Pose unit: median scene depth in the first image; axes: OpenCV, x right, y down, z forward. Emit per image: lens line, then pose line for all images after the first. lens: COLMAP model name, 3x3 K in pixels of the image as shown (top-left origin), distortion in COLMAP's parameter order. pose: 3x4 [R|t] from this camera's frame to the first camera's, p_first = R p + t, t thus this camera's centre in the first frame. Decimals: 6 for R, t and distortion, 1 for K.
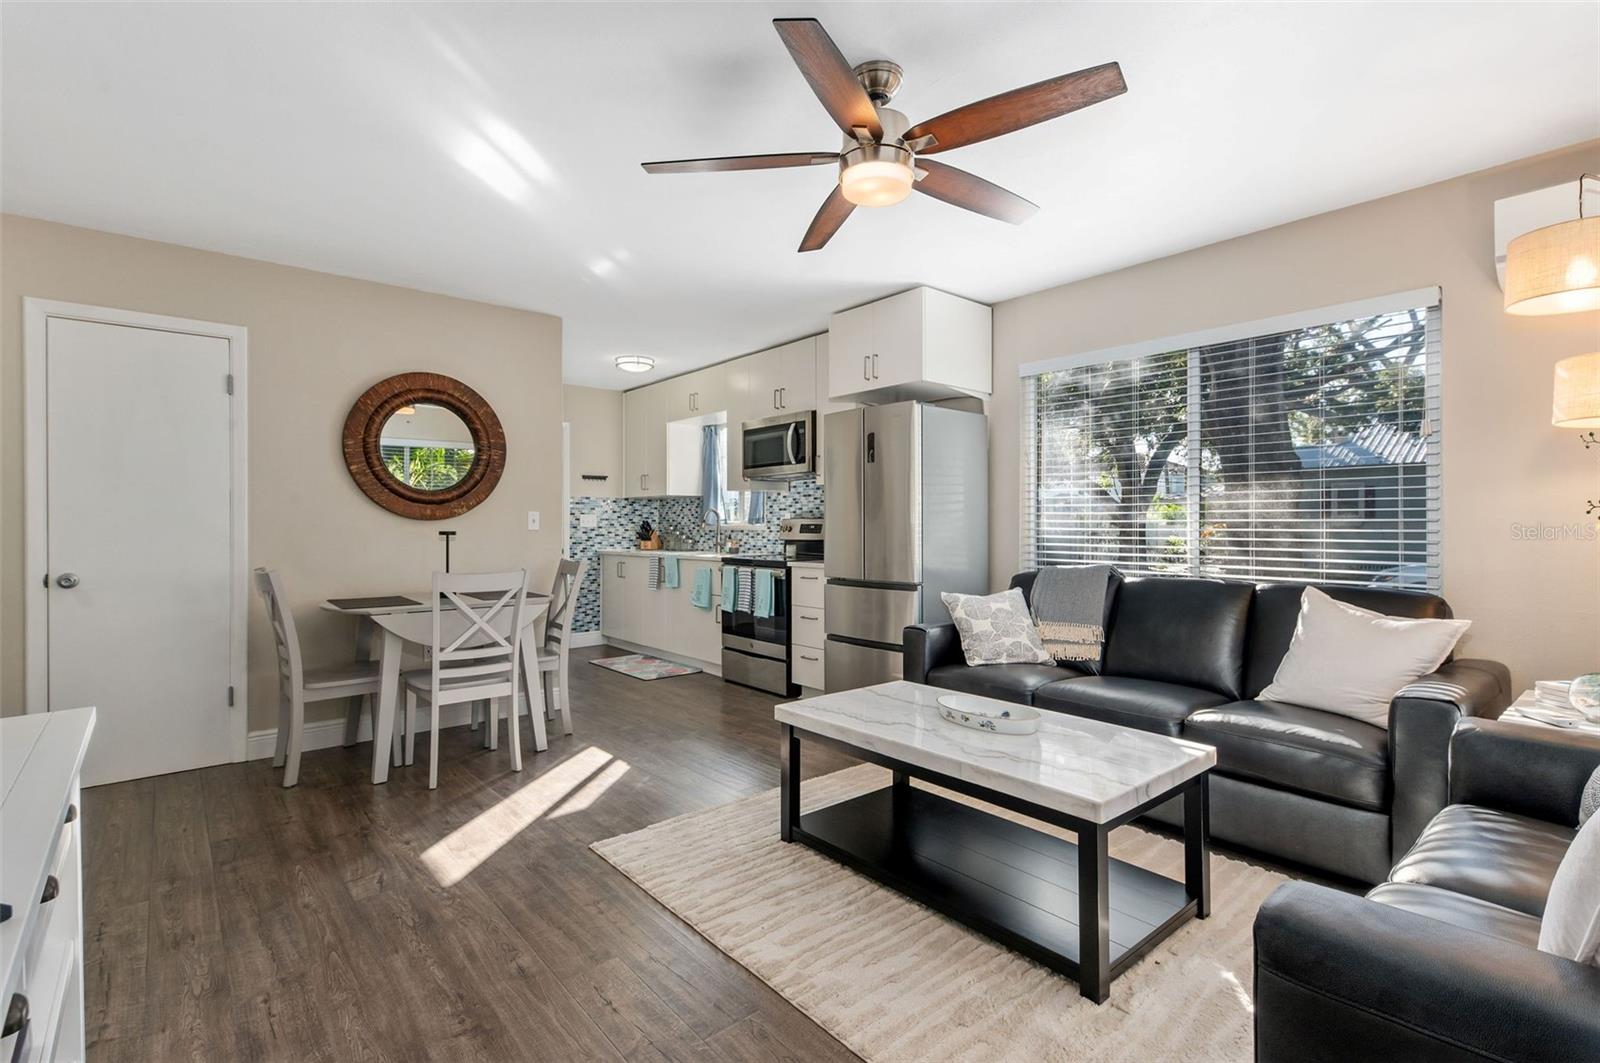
lens RADIAL K [[742.4, 0, 800.0], [0, 742.4, 531.5], [0, 0, 1]] dist [-0.003171, -0.000456]
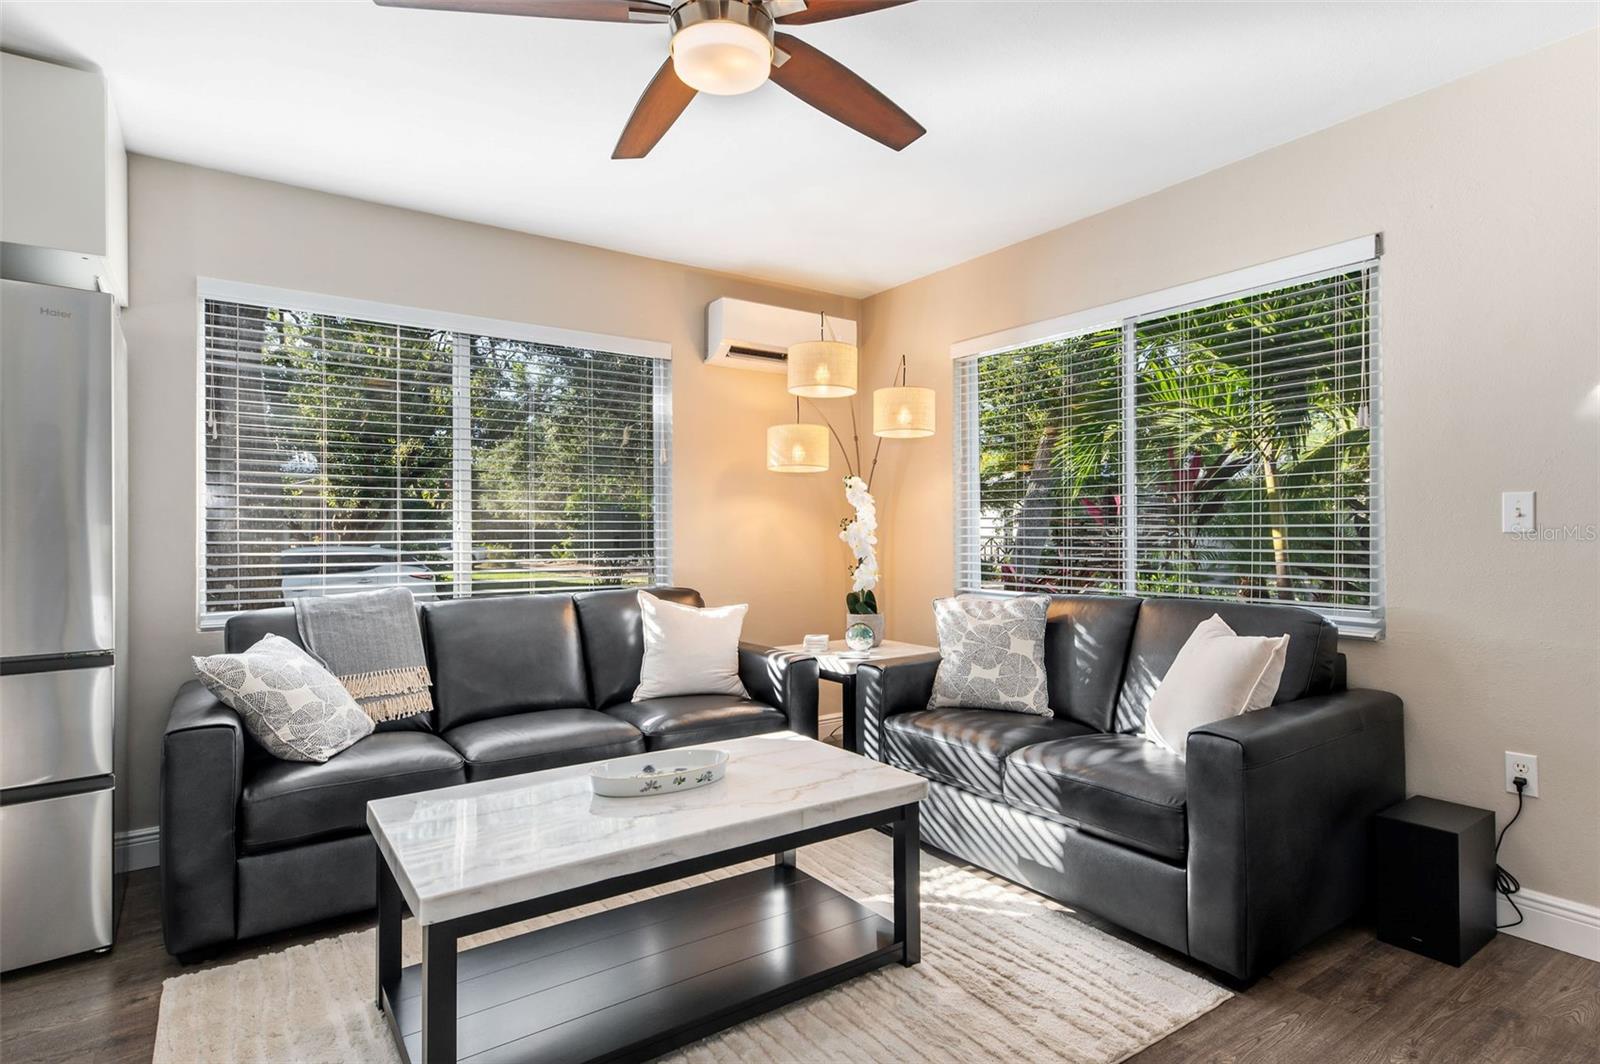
lens RADIAL K [[840.5, 0, 800.0], [0, 840.5, 532.0], [0, 0, 1]] dist [0.017640, -0.000103]
pose [[0.102084, -0.003220, 0.994771, -0.430546], [0.013791, 0.999903, 0.001821, -0.009070], [-0.994680, 0.013533, 0.102119, 0.507566]]
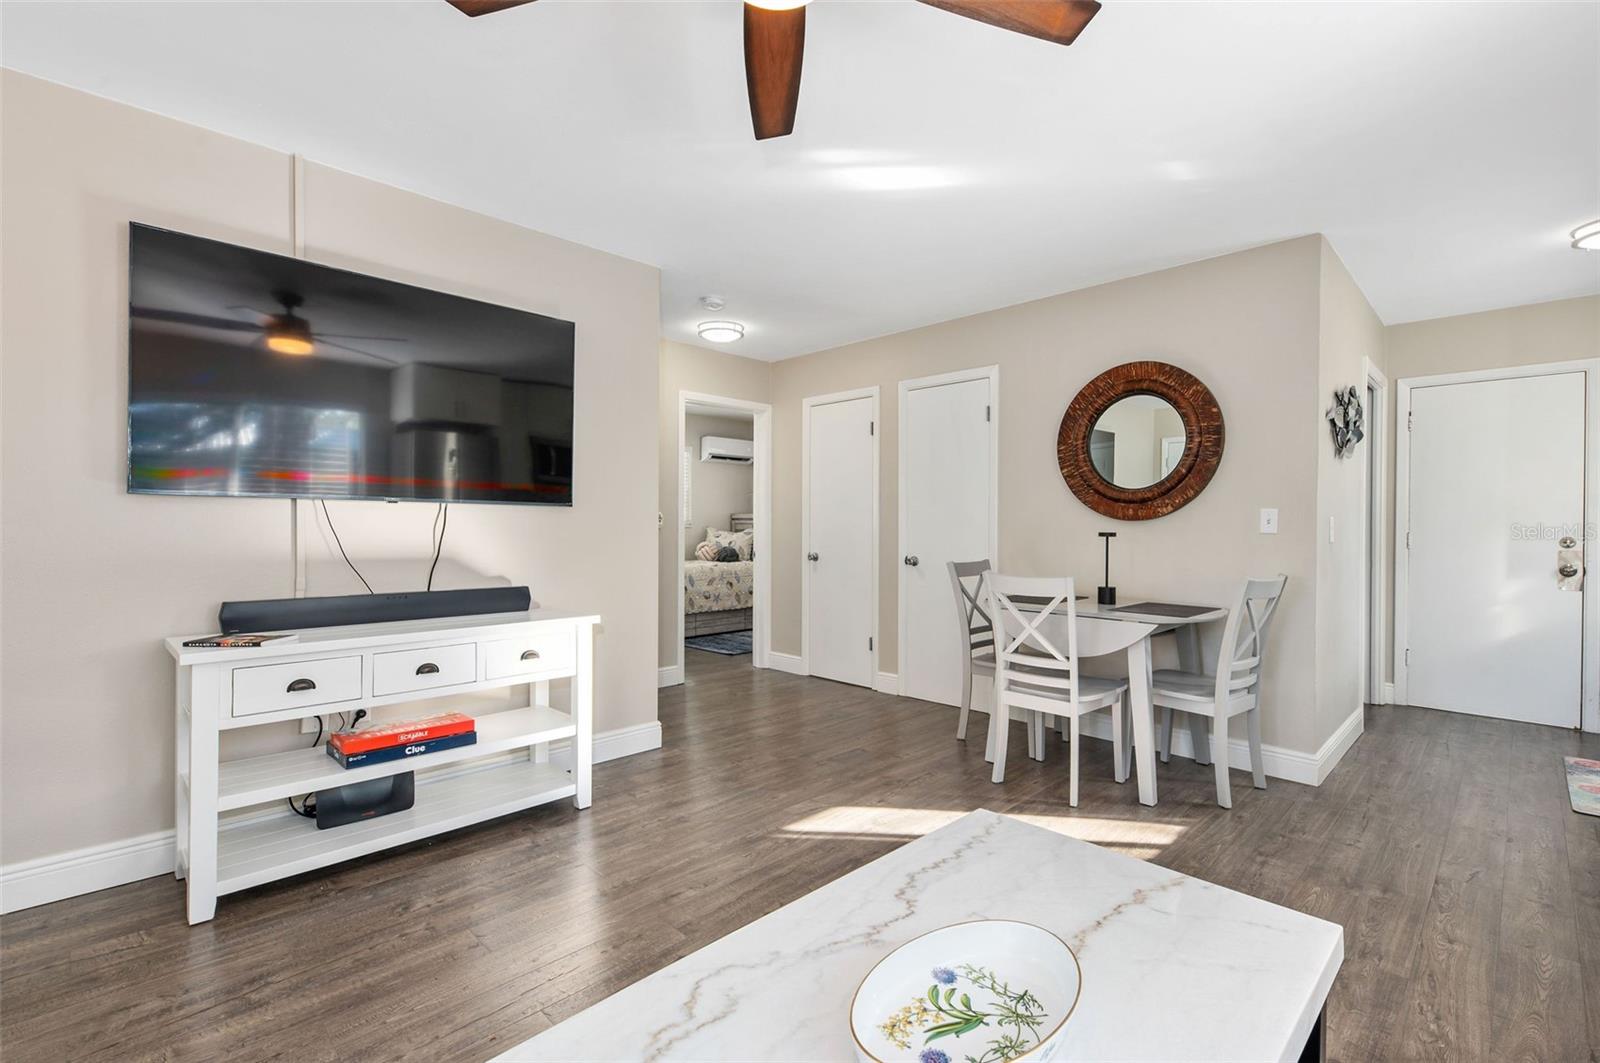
lens RADIAL K [[712.1, 0, 800.0], [0, 712.1, 531.5], [0, 0, 1]] dist [0.017994, -0.000267]
pose [[0.073861, 0.011819, -0.997198, 0.420538], [-0.012318, 0.999864, 0.010938, -0.007056], [0.997192, 0.011476, 0.073997, 0.590183]]
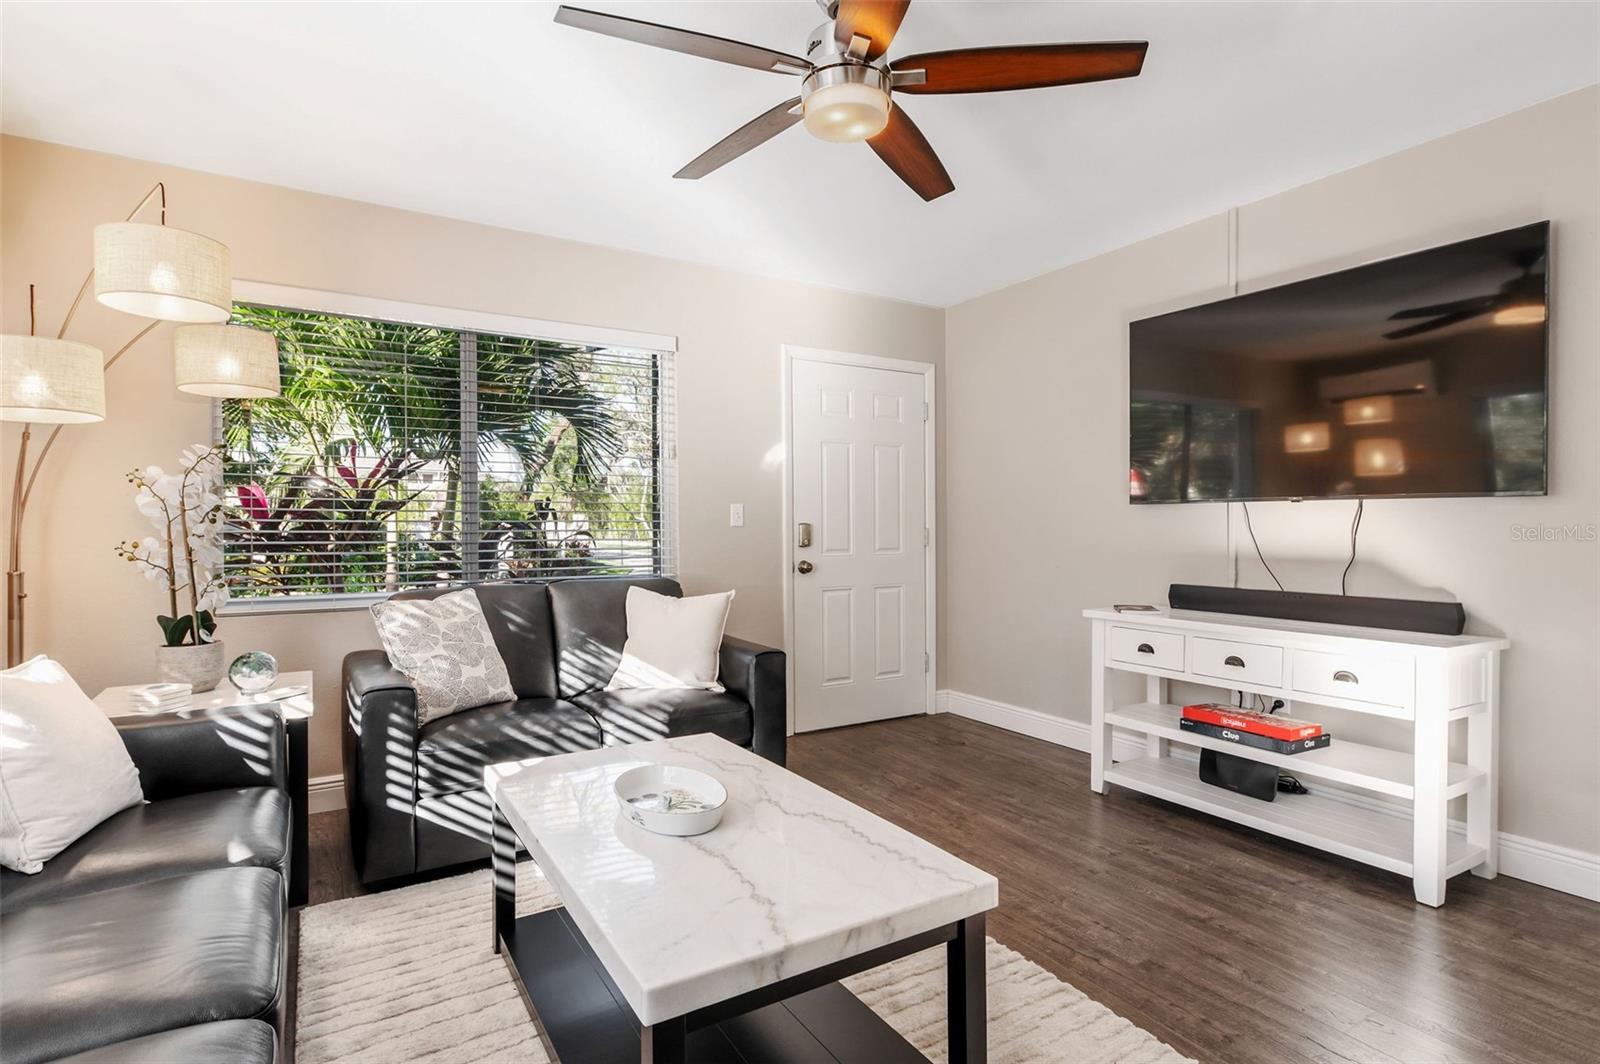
lens RADIAL K [[807.3, 0, 800.0], [0, 807.3, 532.0], [0, 0, 1]] dist [-0.018543, 0.000217]
pose [[-0.986927, 0.003639, 0.161126, 0.008319], [0.005571, 0.999918, 0.011542, -0.004468], [-0.161070, 0.012289, -0.986866, 1.148758]]
